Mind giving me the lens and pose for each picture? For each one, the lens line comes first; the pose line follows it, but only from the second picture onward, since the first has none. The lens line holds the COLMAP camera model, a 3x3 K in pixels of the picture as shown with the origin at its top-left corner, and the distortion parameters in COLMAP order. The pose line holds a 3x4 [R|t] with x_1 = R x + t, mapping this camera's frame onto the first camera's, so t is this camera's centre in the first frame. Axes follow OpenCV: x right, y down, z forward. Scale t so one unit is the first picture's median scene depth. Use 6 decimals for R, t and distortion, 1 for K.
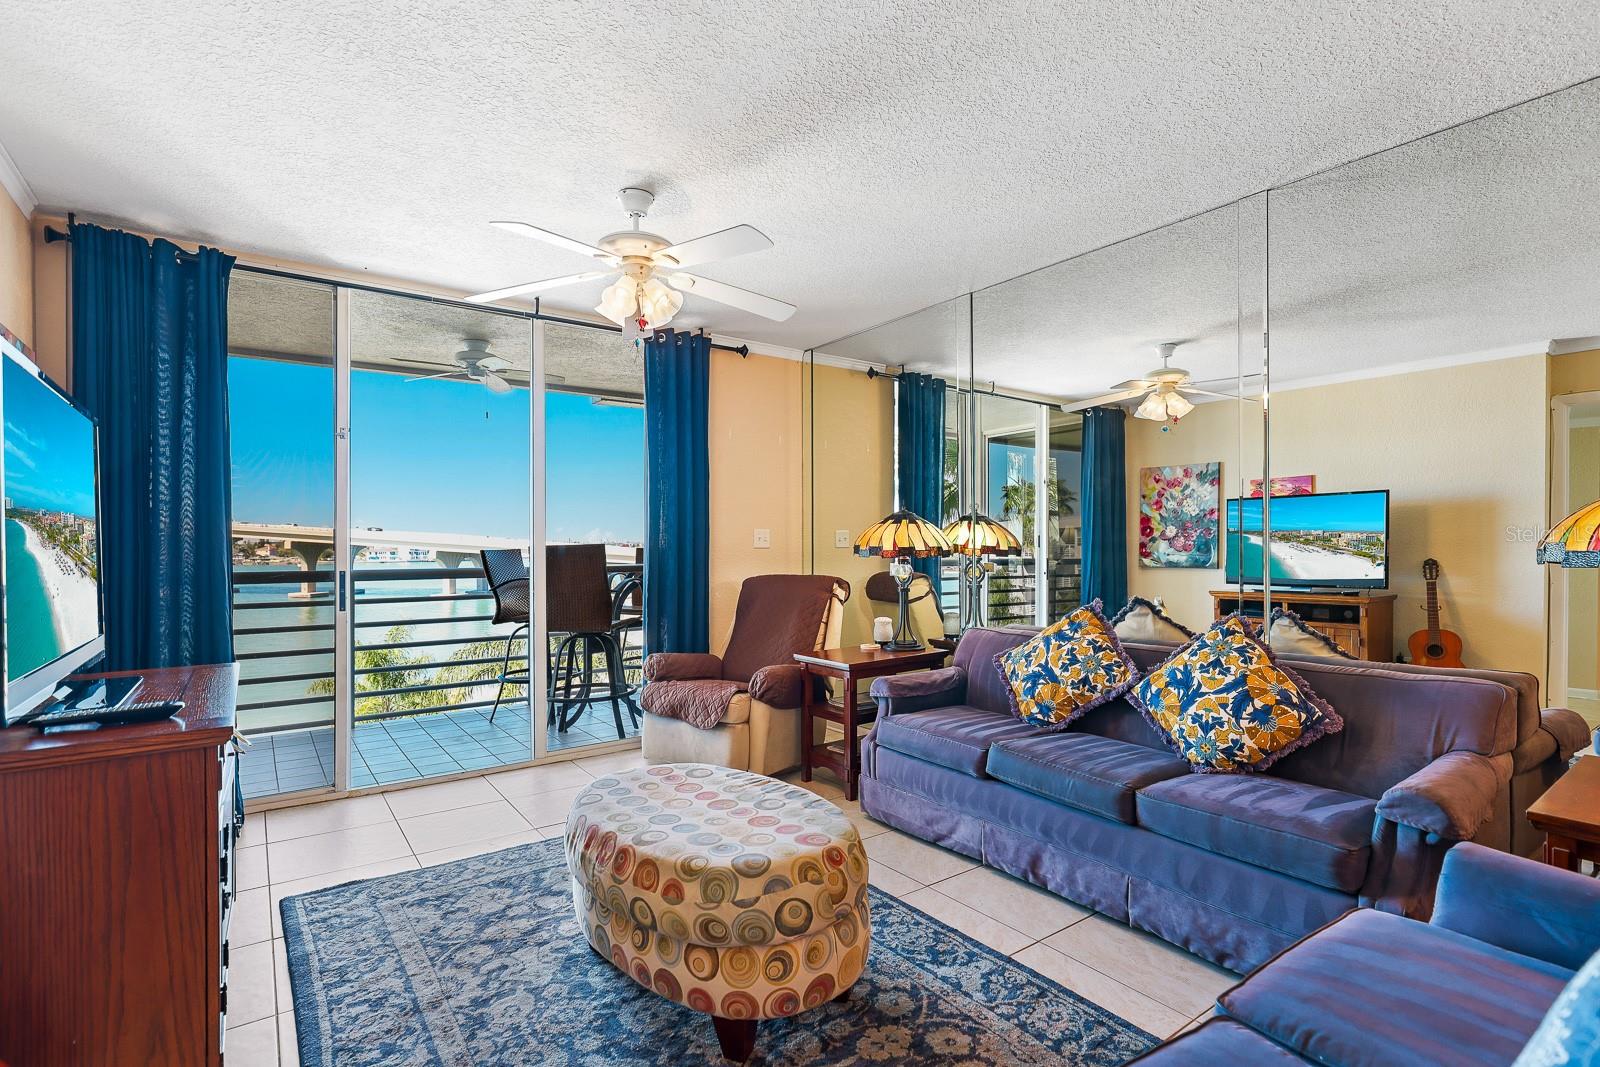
lens RADIAL K [[757.9, 0, 805.6], [0, 757.9, 543.7], [0, 0, 1]] dist [0.001750, 0.000708]
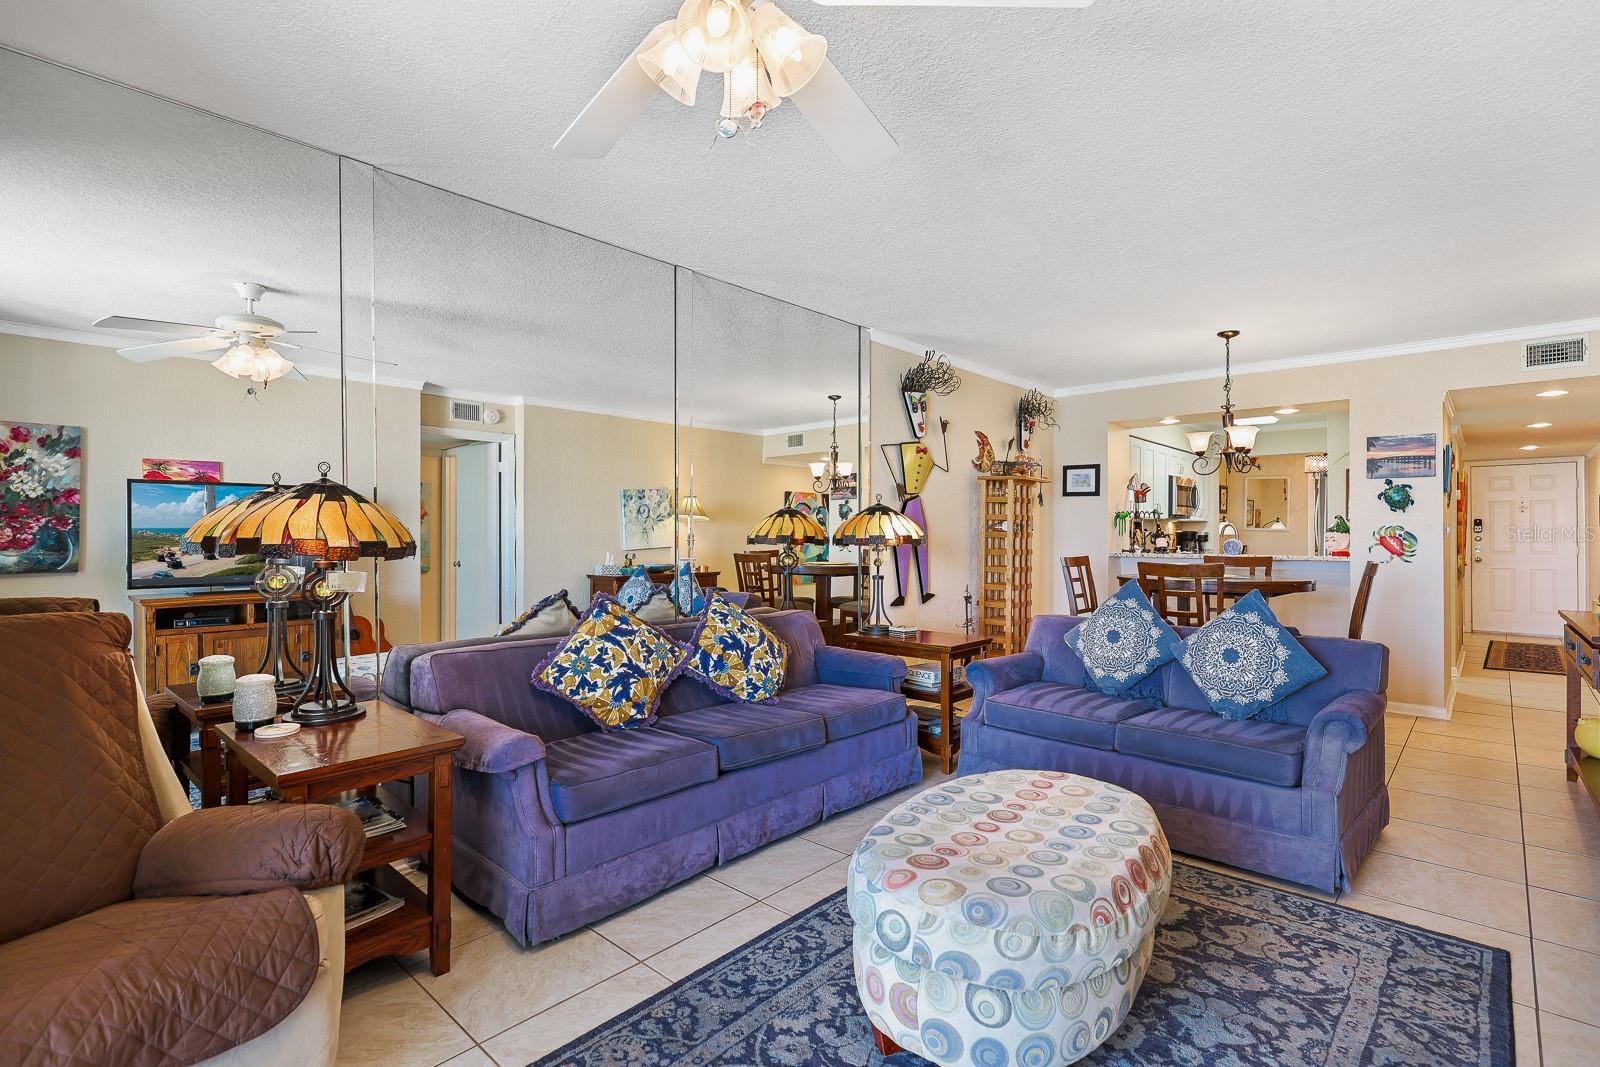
lens RADIAL K [[757.9, 0, 799.9], [0, 757.9, 533.5], [0, 0, 1]] dist [0.001750, 0.000708]
pose [[-0.194915, 0.005489, 0.980805, -0.478816], [0.002472, 0.999984, -0.005105, 0.001557], [-0.980817, 0.001429, -0.194925, 0.703825]]
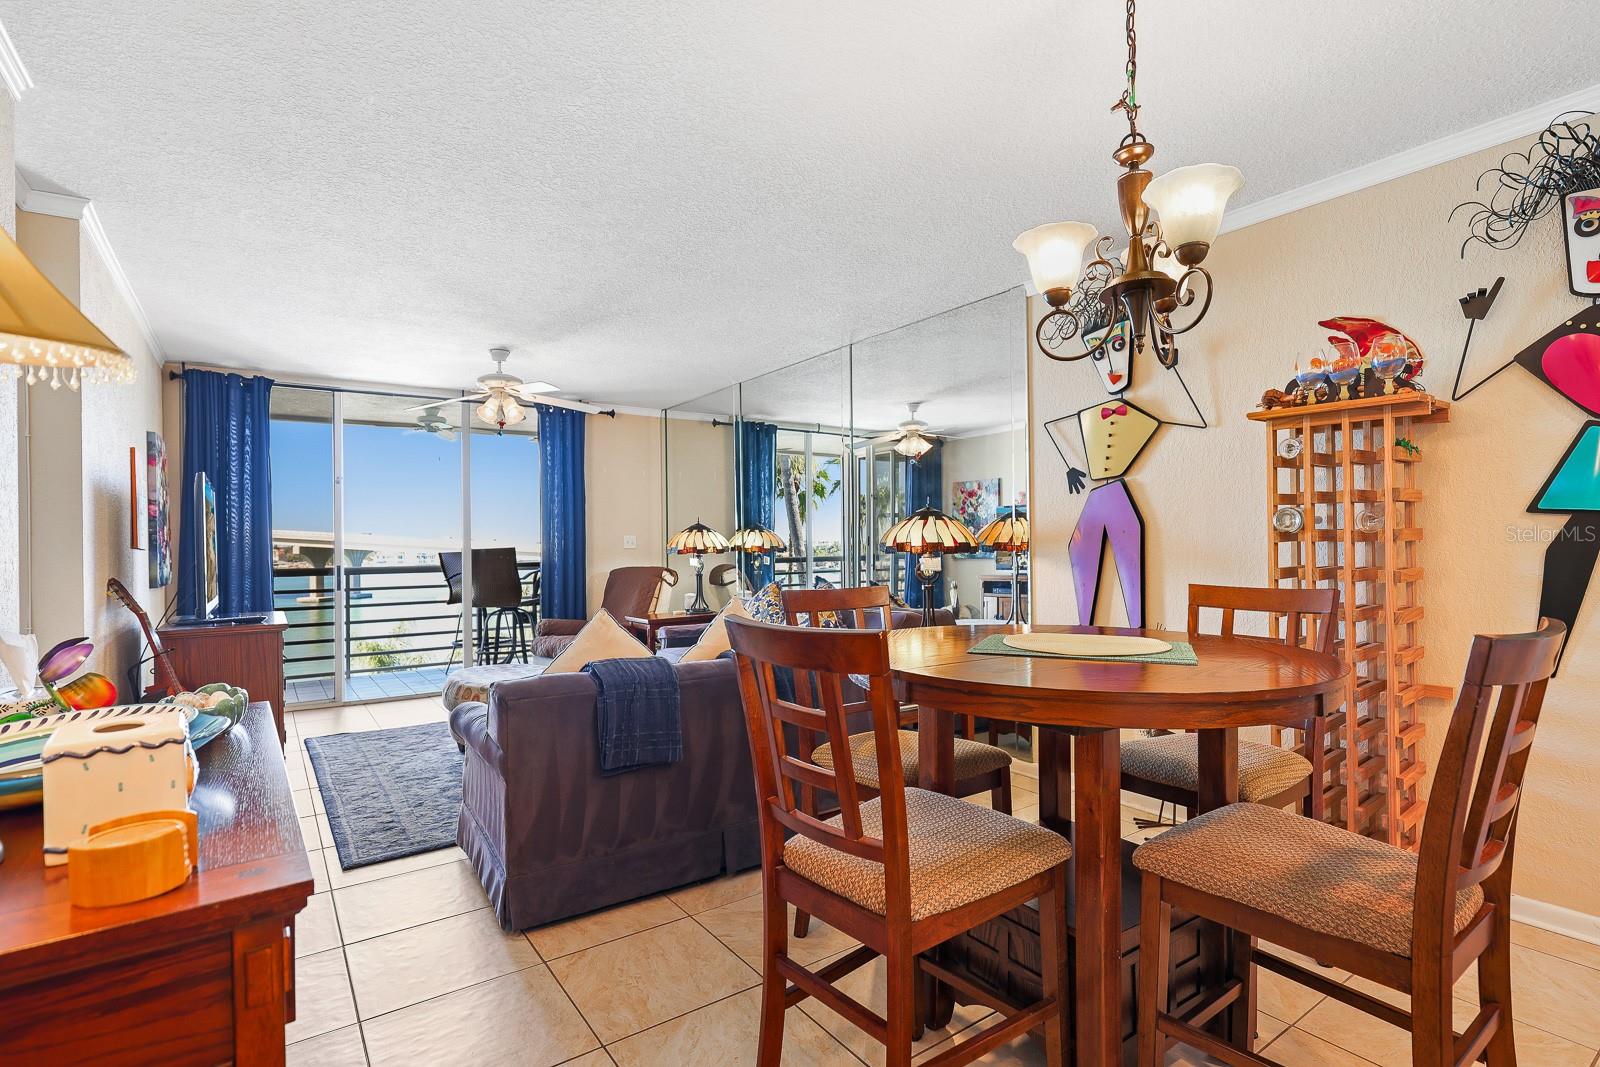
lens RADIAL K [[762.4, 0, 805.1], [0, 762.4, 532.2], [0, 0, 1]] dist [-0.003925, -0.001135]
pose [[0.999840, -0.014601, -0.010380, 0.335778], [0.014478, 0.999825, -0.011881, -0.003804], [0.010552, 0.011729, 0.999876, -0.515703]]
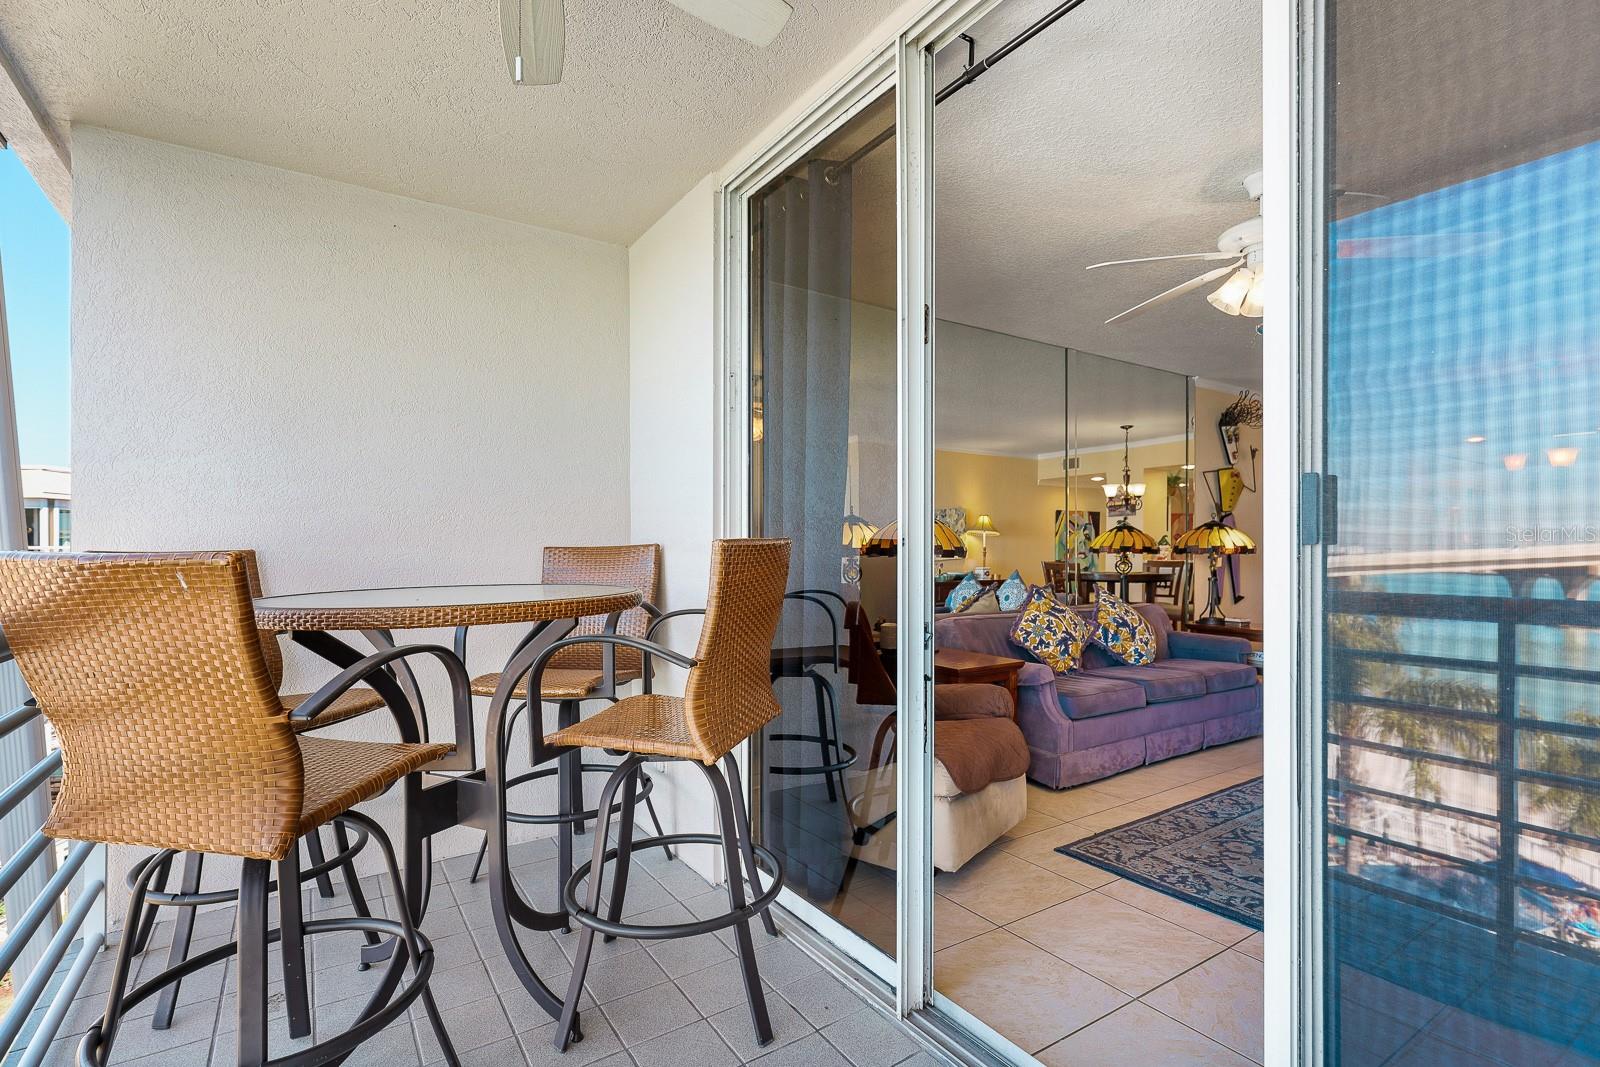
lens RADIAL K [[757.9, 0, 799.2], [0, 757.9, 557.8], [0, 0, 1]] dist [0.001750, 0.000708]
pose [[0.050833, -0.004961, 0.998695, -0.806952], [0.001662, 0.999987, 0.004883, 0.011717], [-0.998706, 0.001412, 0.050841, 1.028496]]
